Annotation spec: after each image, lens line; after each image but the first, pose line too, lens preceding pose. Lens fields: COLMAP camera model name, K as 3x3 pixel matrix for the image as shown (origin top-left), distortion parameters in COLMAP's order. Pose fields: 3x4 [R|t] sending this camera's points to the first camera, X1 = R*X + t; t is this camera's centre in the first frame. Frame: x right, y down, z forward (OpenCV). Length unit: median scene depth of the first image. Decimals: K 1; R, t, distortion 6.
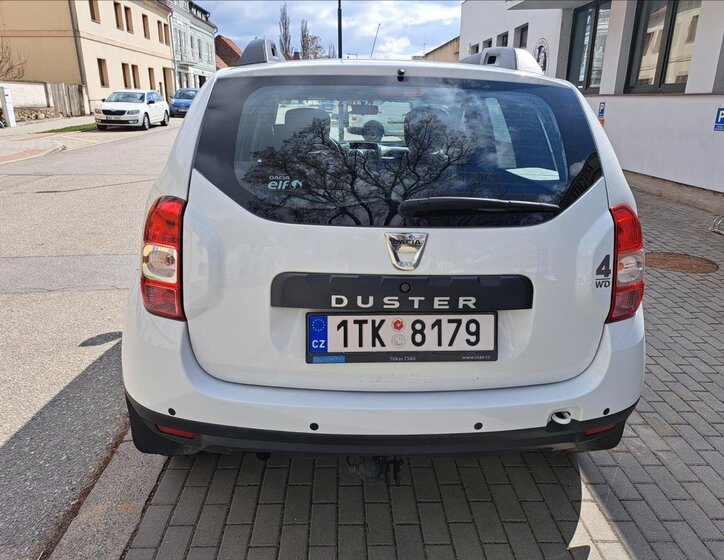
lens RADIAL K [[530.6, 0, 366.0], [0, 530.6, 276.3], [0, 0, 1]] dist [0.074378, -0.064886]
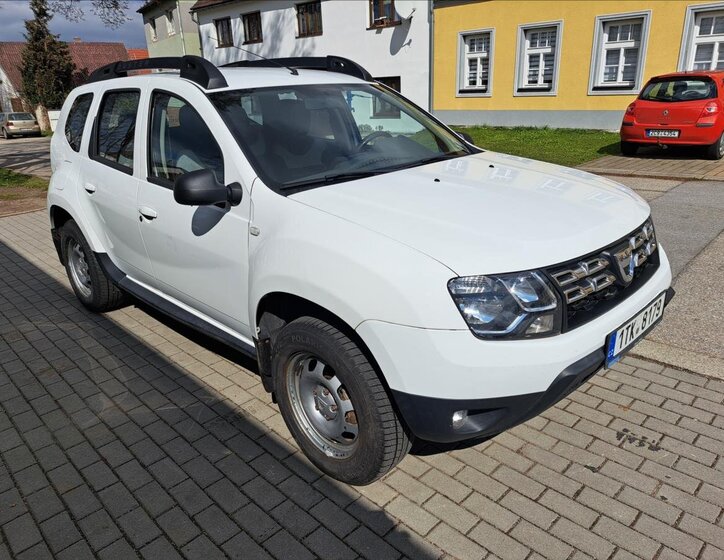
lens RADIAL K [[532.2, 0, 382.5], [0, 532.2, 278.2], [0, 0, 1]] dist [0.059254, -0.045317]
pose [[-0.734752, 0.239885, -0.634504, 1.237602], [-0.189913, 0.825230, 0.531911, -1.361750], [0.651209, 0.511322, -0.560782, 4.132957]]
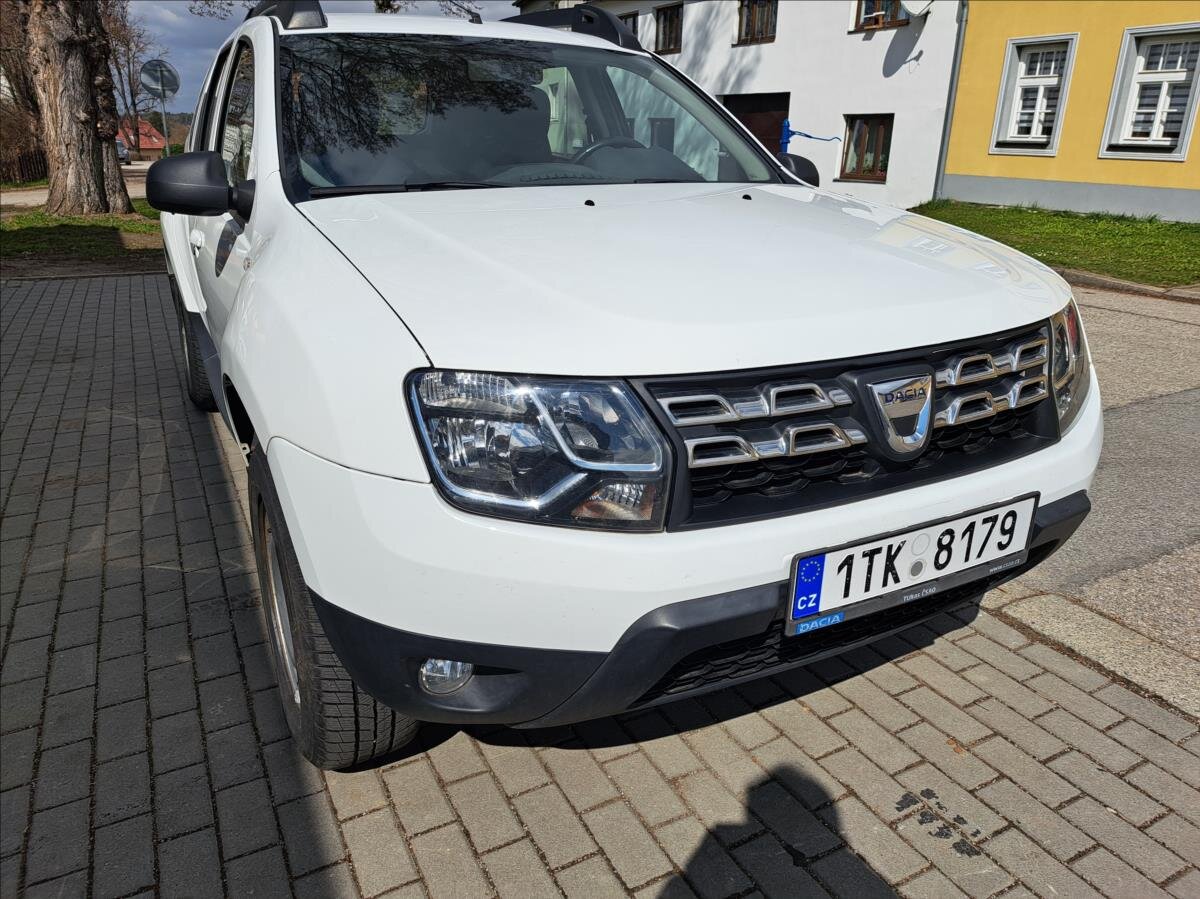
lens RADIAL K [[863.1, 0, 626.0], [0, 863.1, 432.5], [0, 0, 1]] dist [0.047113, -0.035720]
pose [[-0.897445, 0.110800, -0.426986, 0.601245], [-0.170199, 0.806024, 0.566885, -1.255549], [0.406971, 0.581420, -0.704503, 4.314560]]
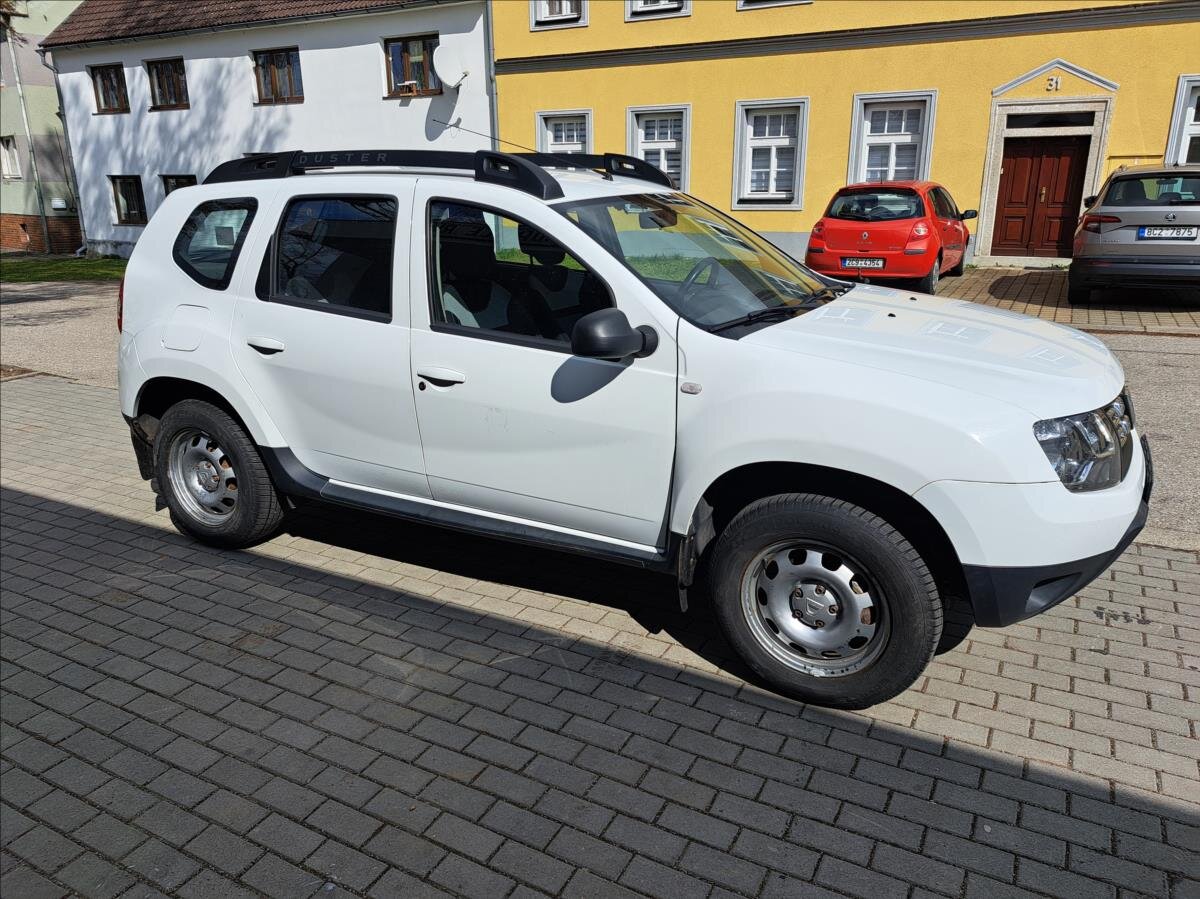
lens RADIAL K [[851.6, 0, 605.6], [0, 851.6, 442.8], [0, 0, 1]] dist [0.074234, -0.064563]
pose [[-0.518241, 0.240196, -0.820812, 2.111252], [-0.264578, 0.867641, 0.420948, -1.211058], [0.813280, 0.435322, -0.386097, 3.584726]]
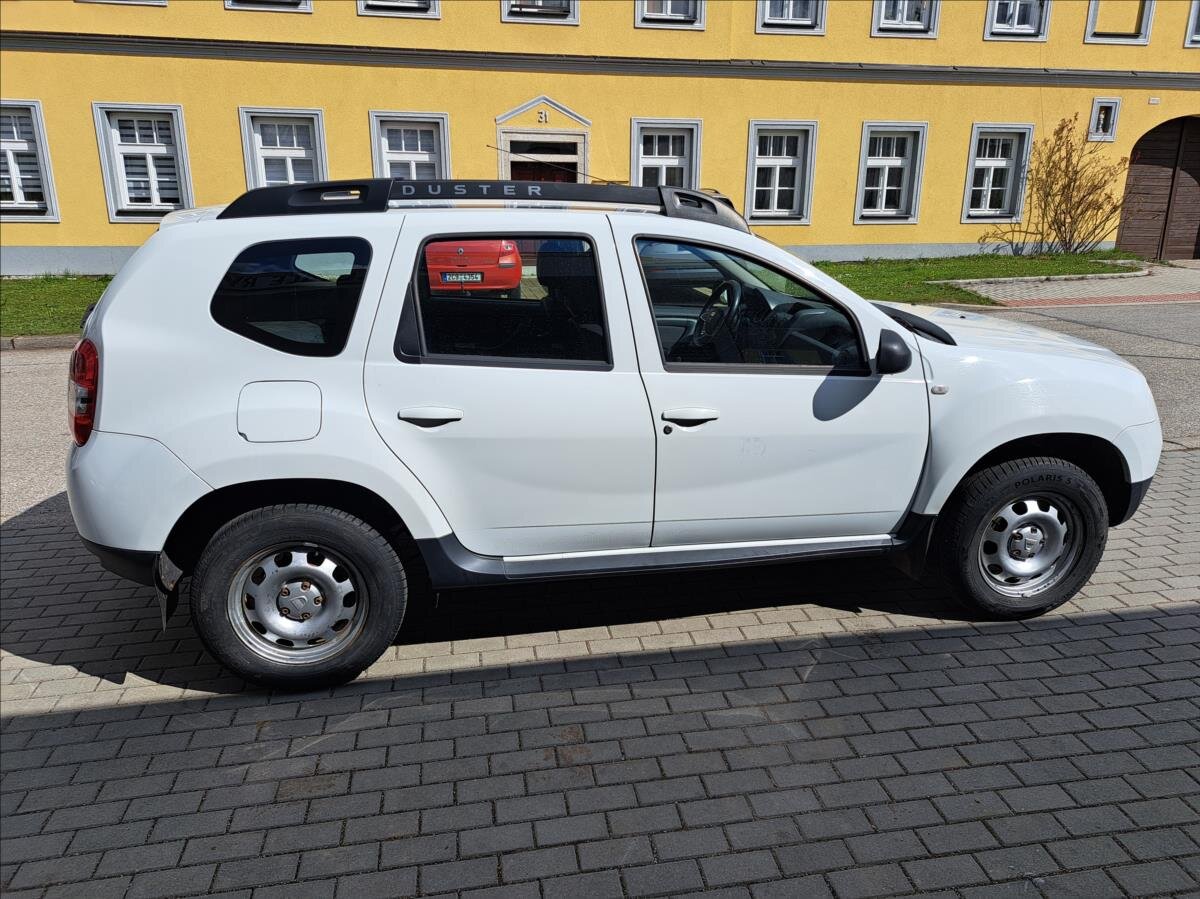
lens RADIAL K [[847.5, 0, 602.0], [0, 847.5, 446.5], [0, 0, 1]] dist [0.071687, -0.057957]
pose [[0.129623, 0.272801, -0.953298, 2.486901], [-0.309736, 0.924440, 0.222427, -0.688383], [0.941946, 0.266439, 0.204325, 1.799734]]
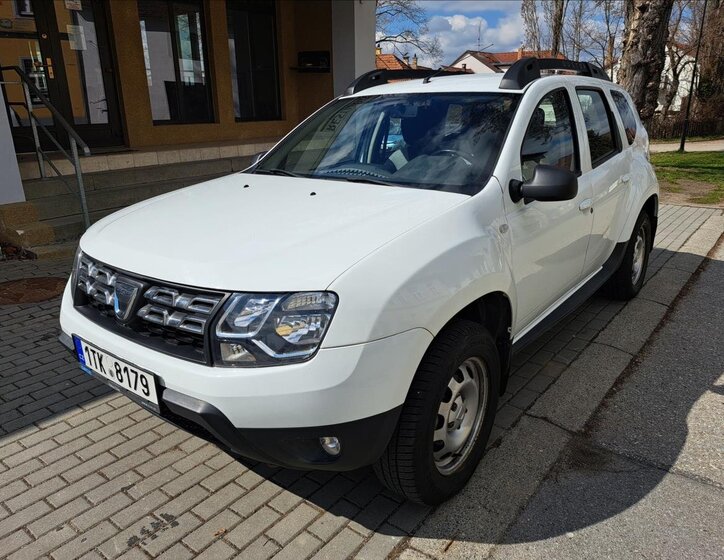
lens RADIAL K [[538.1, 0, 365.2], [0, 538.1, 277.6], [0, 0, 1]] dist [0.054477, -0.049771]
pose [[-0.755248, -0.209035, 0.621212, -1.260596], [0.203180, 0.826426, 0.525108, -1.362764], [-0.623151, 0.522805, -0.581685, 4.103299]]
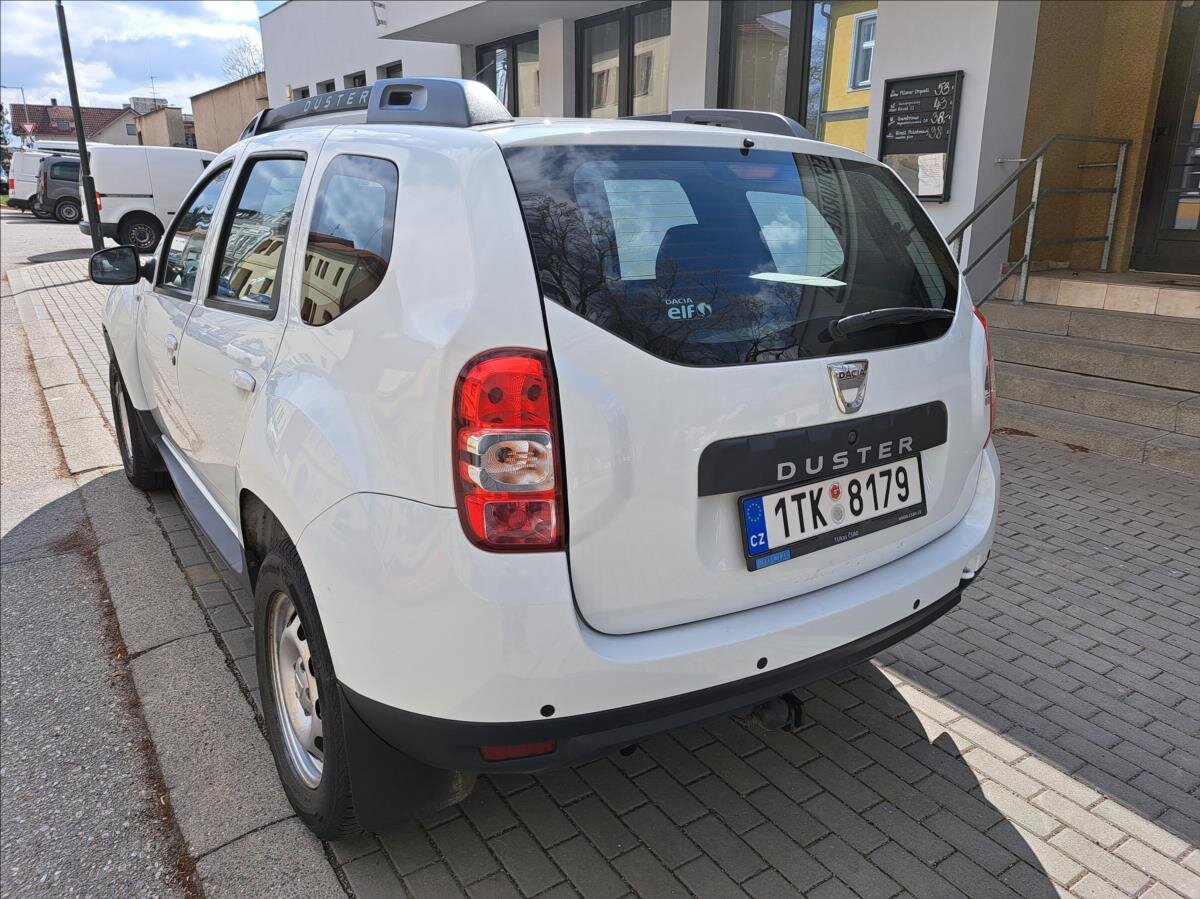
lens RADIAL K [[851.6, 0, 605.6], [0, 851.6, 442.8], [0, 0, 1]] dist [0.074234, -0.064563]
pose [[0.849059, -0.152839, 0.505706, -0.781399], [0.162630, 0.986369, 0.025060, -0.053508], [-0.502643, 0.060966, 0.862342, 0.150845]]
